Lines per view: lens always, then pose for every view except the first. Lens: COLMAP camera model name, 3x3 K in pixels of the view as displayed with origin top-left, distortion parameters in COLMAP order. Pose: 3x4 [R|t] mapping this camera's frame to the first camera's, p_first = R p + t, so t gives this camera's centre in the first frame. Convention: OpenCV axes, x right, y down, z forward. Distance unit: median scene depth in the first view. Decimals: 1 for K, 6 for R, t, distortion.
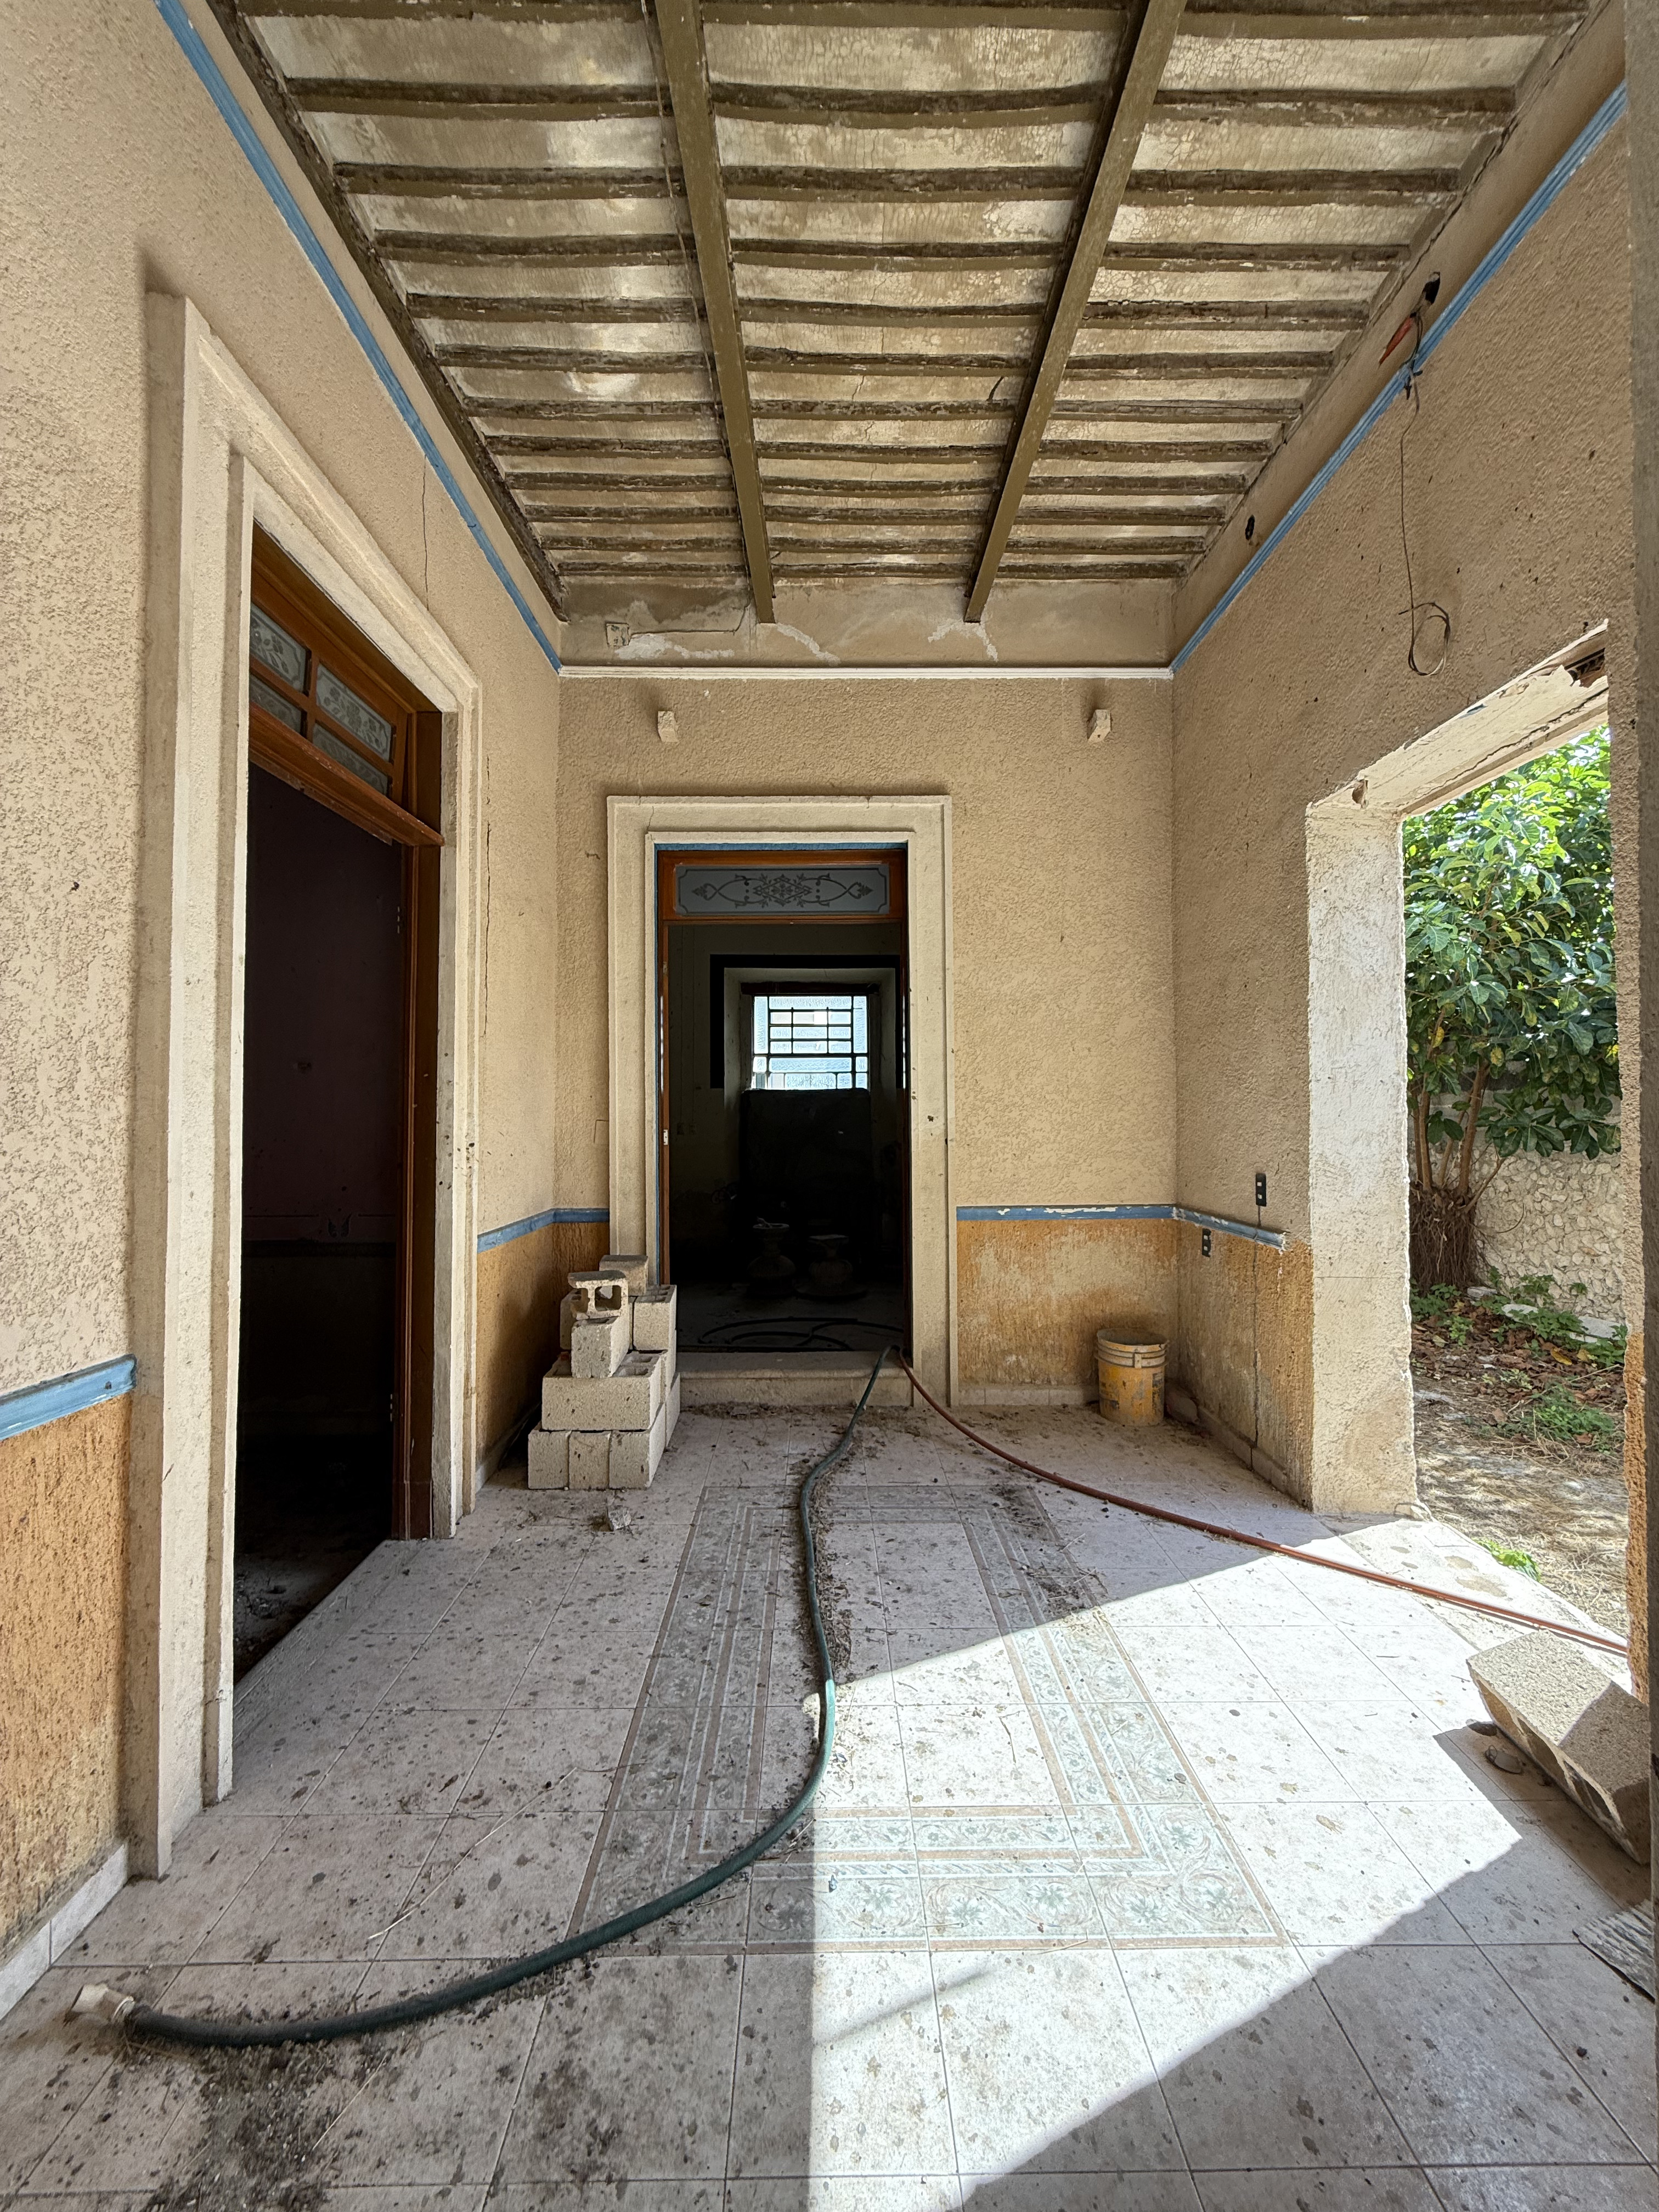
lens RADIAL K [[882.3, 0, 831.4], [0, 882.3, 1099.7], [0, 0, 1]] dist [0.002568, 0.000014]
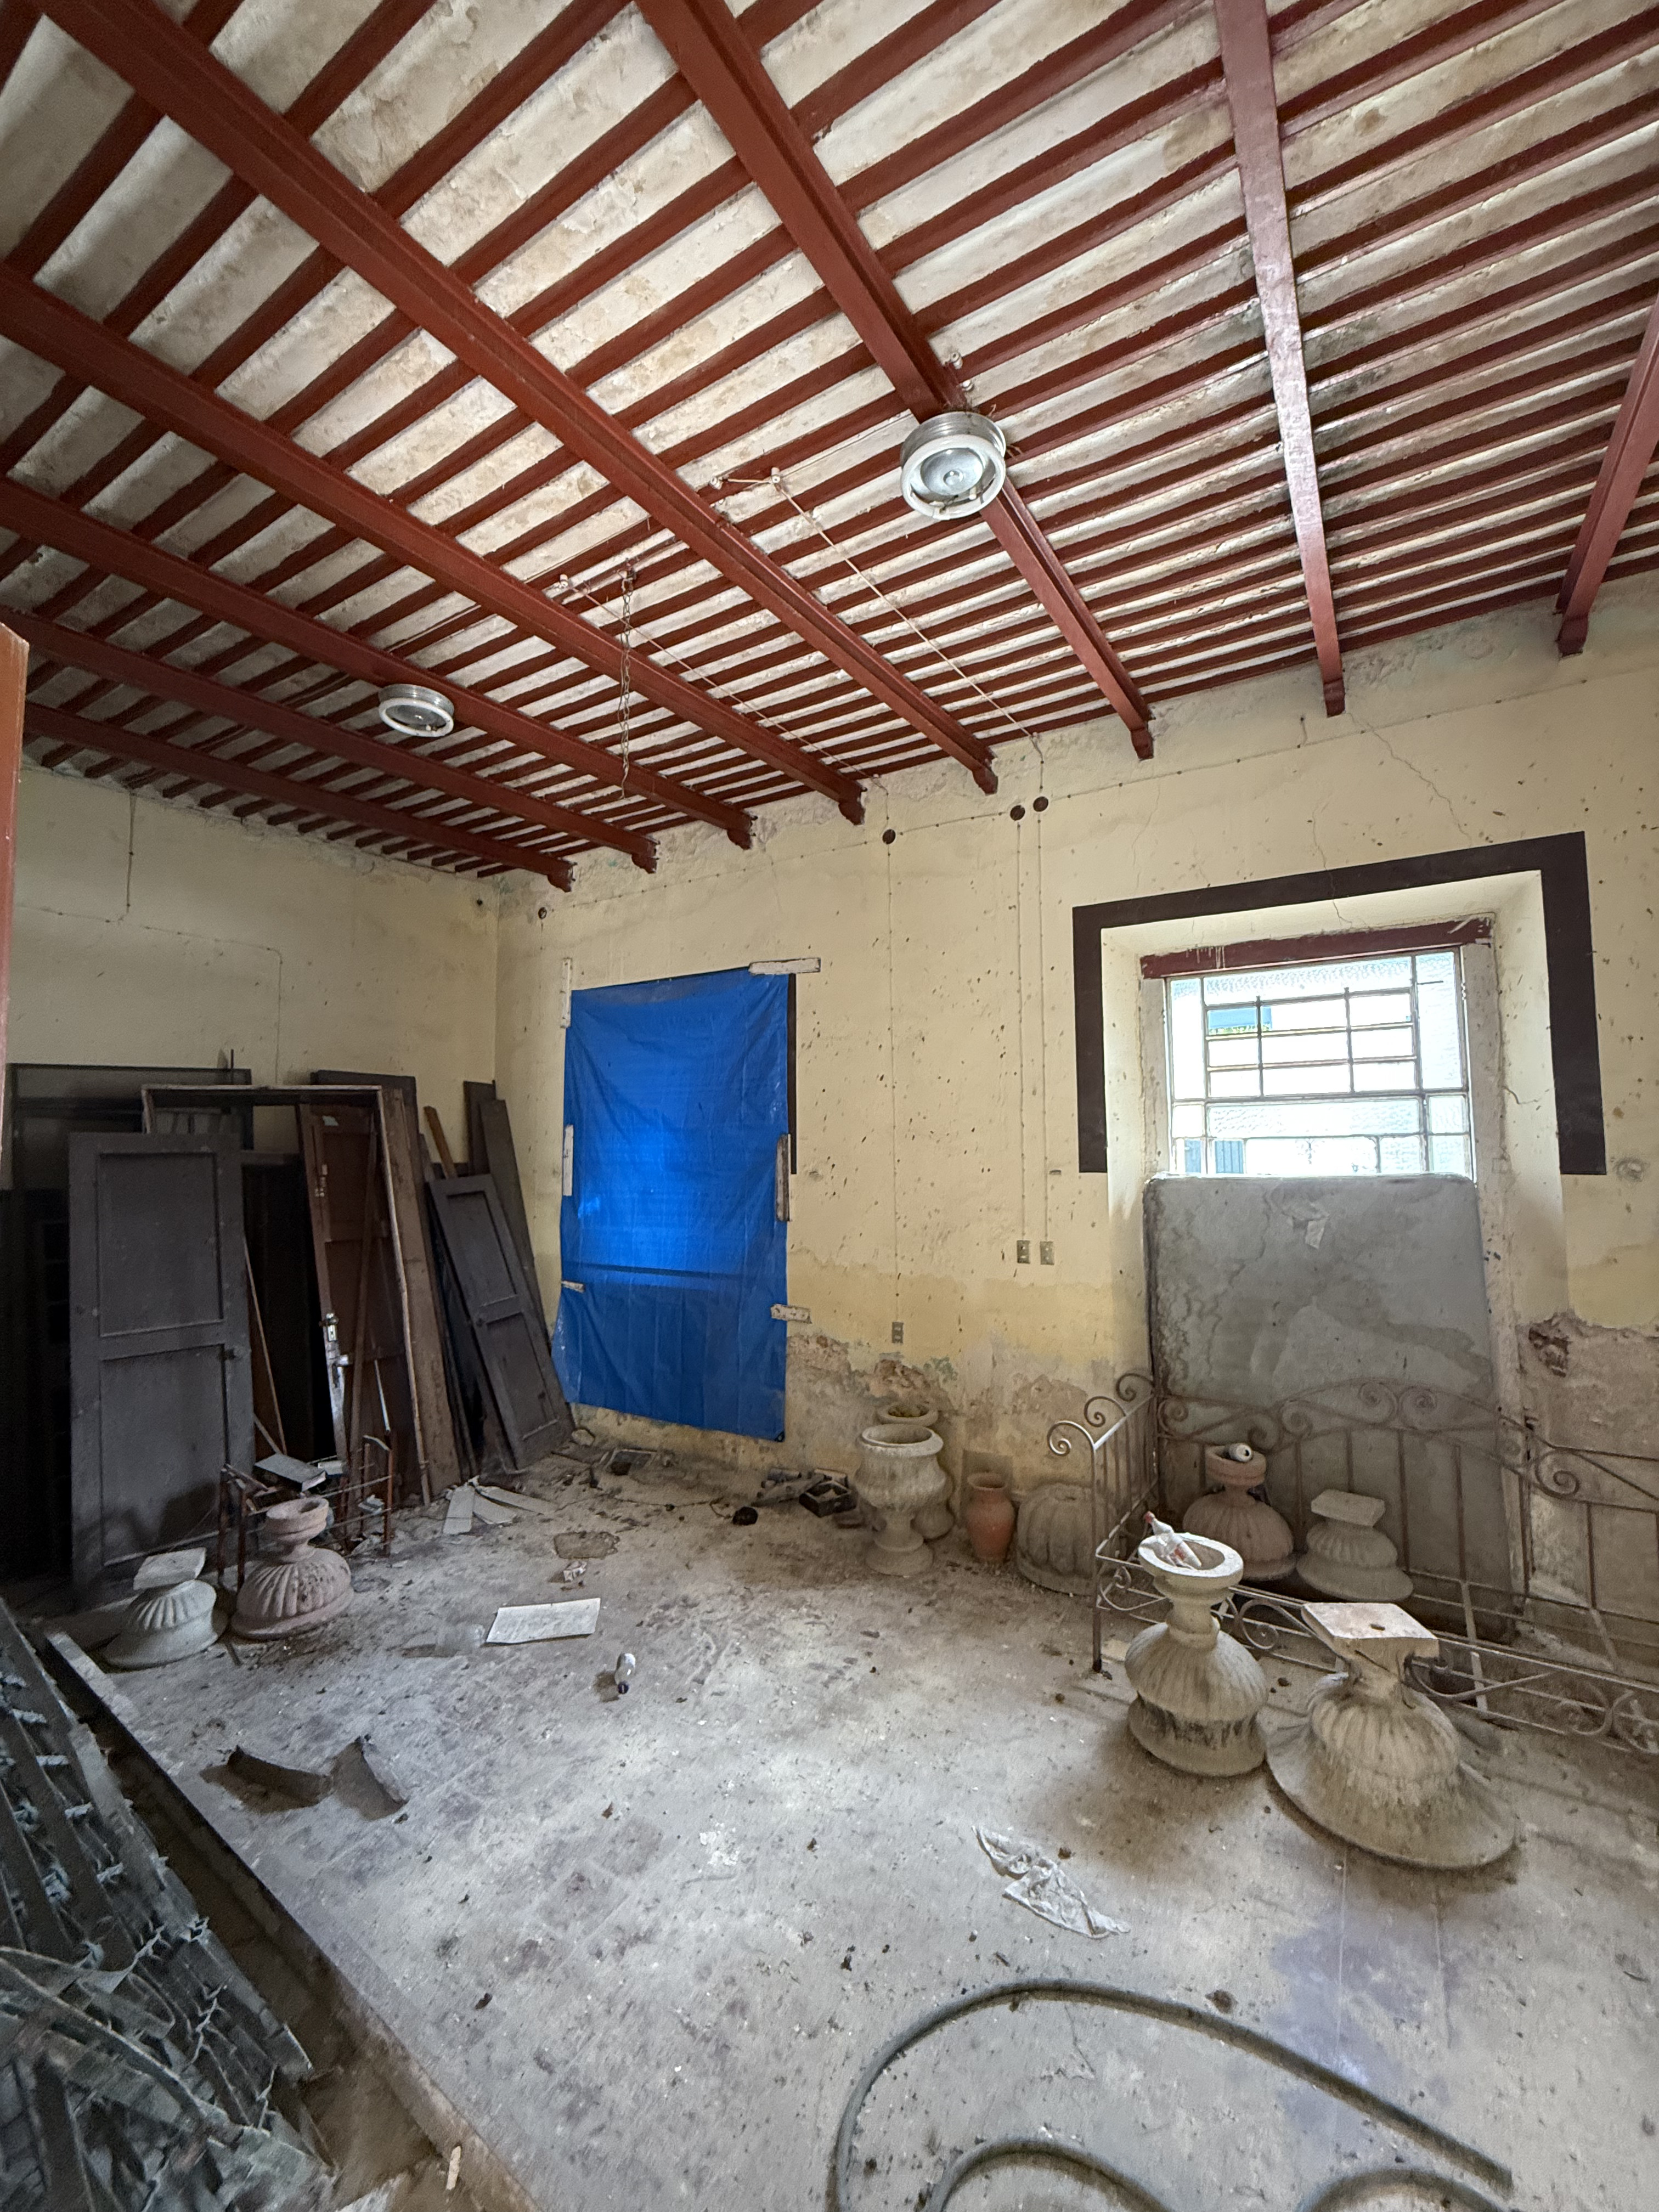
lens RADIAL K [[882.3, 0, 831.4], [0, 882.3, 1099.7], [0, 0, 1]] dist [0.002568, 0.000014]
pose [[0.847207, -0.039050, -0.529826, 0.022025], [0.016372, 0.998740, -0.047431, -0.080283], [0.531011, 0.031510, 0.846779, 1.226996]]
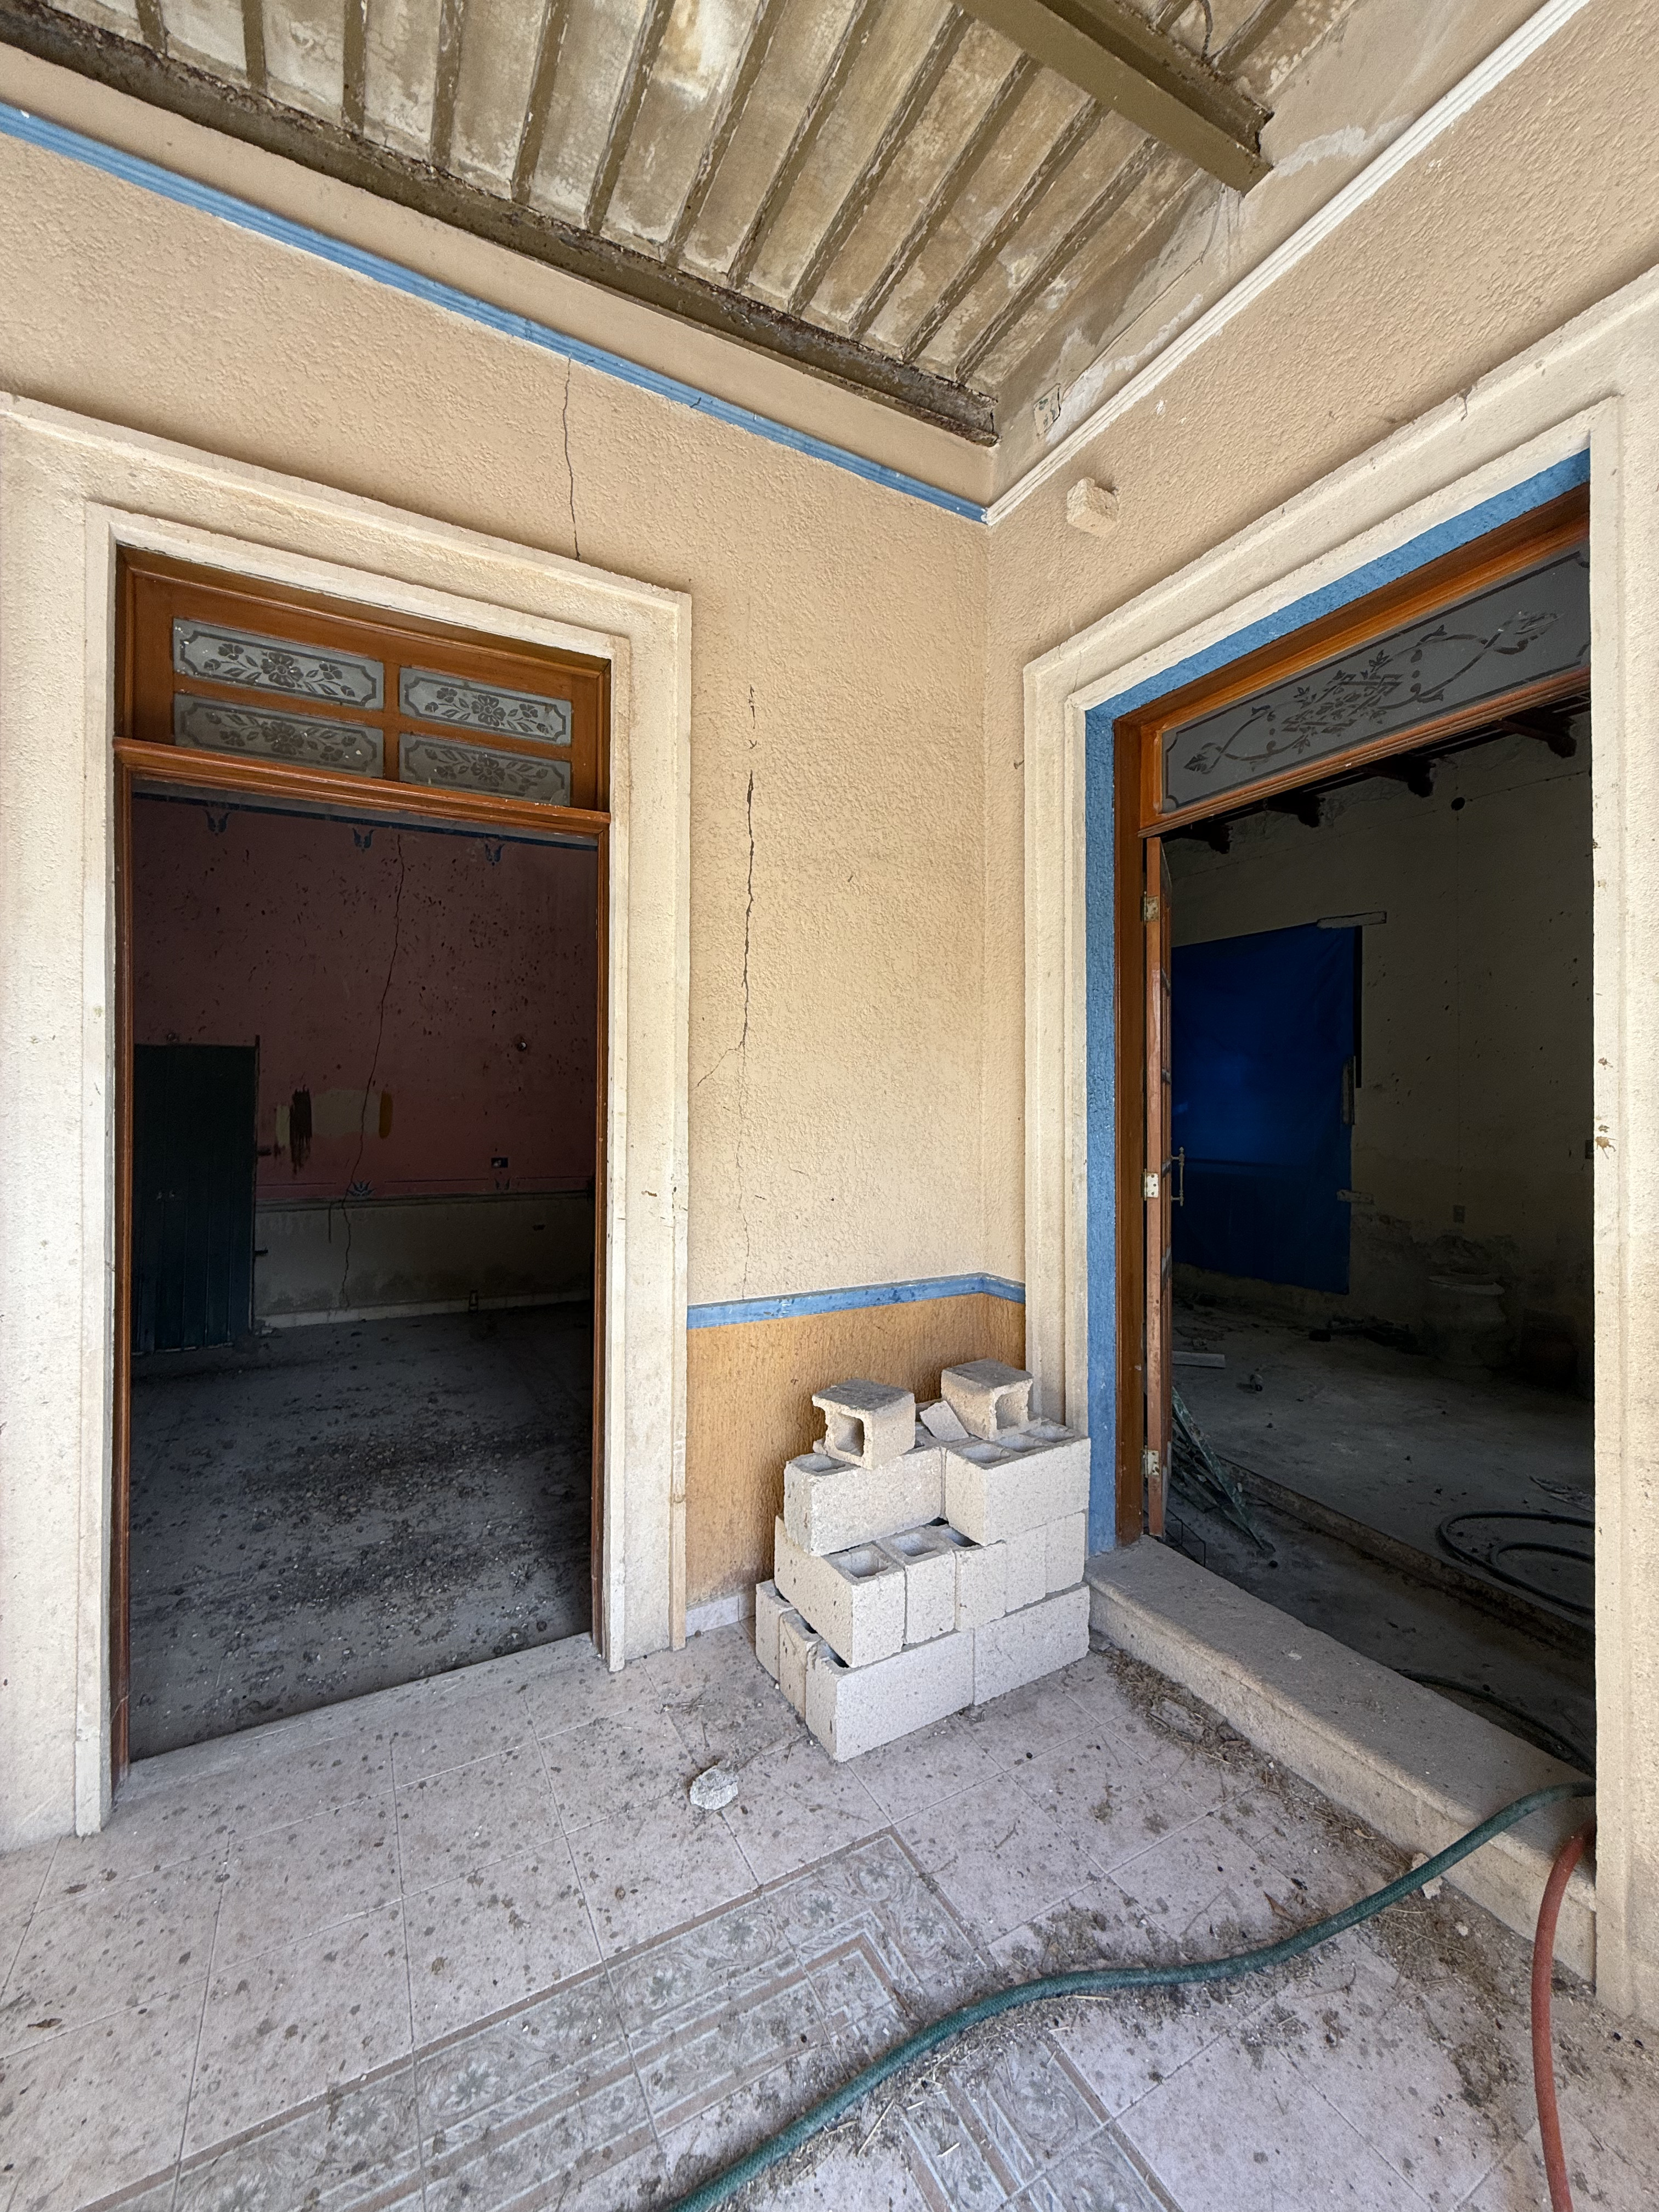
lens RADIAL K [[882.3, 0, 831.4], [0, 882.3, 1099.7], [0, 0, 1]] dist [0.002568, 0.000014]
pose [[0.470601, 0.001456, -0.882345, 0.291091], [0.010328, 0.999921, 0.007158, -0.027411], [0.882286, -0.012482, 0.470549, 0.609871]]
